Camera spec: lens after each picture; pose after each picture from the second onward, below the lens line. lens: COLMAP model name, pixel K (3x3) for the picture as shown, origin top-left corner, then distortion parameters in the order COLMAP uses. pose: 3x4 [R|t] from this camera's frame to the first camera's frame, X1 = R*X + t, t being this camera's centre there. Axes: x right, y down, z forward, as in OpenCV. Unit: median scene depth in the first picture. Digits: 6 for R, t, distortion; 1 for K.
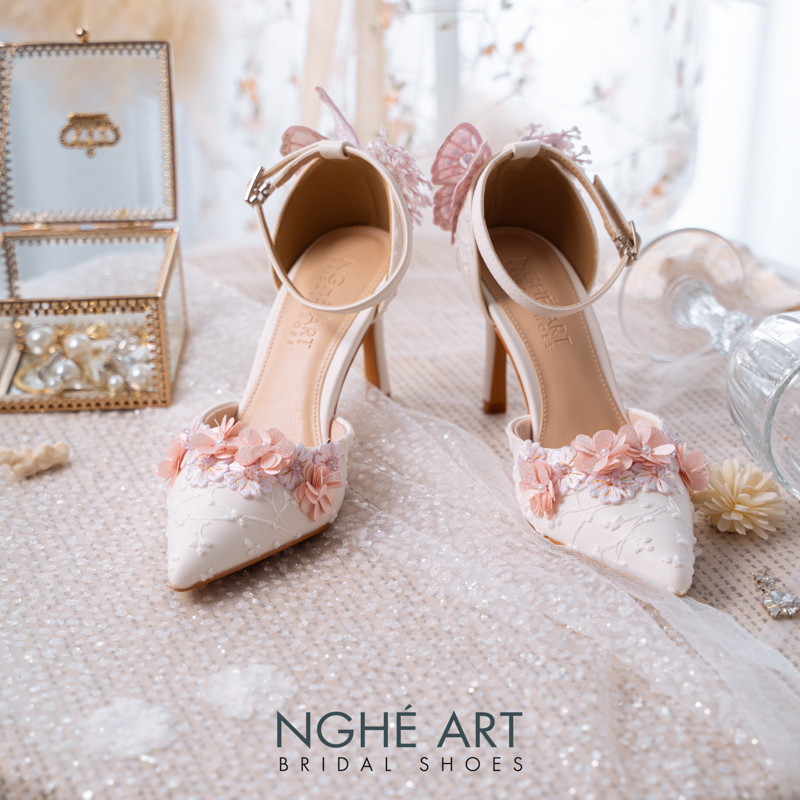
lens RADIAL K [[2536.9, 0, 400.0], [0, 2536.9, 400.0], [0, 0, 1]] dist [0.219290, 0.939711]
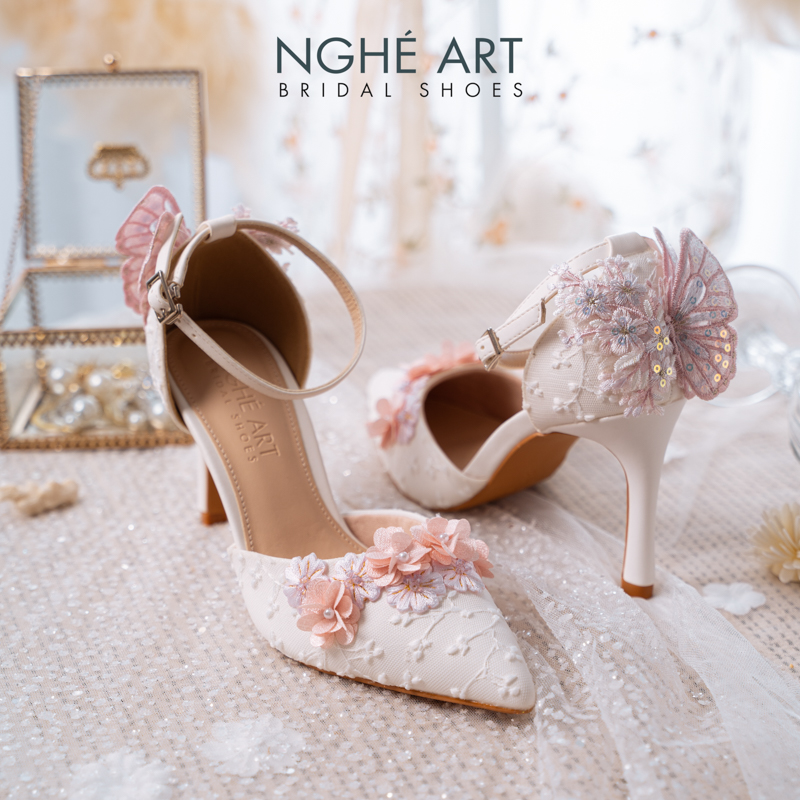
lens RADIAL K [[2059.2, 0, 400.0], [0, 2059.2, 400.0], [0, 0, 1]] dist [0.959795, -12.356265]
pose [[0.999450, 0.008941, -0.031938, 0.011677], [-0.010573, 0.998628, -0.051292, 0.024640], [0.031436, 0.051602, 0.998173, 0.223489]]
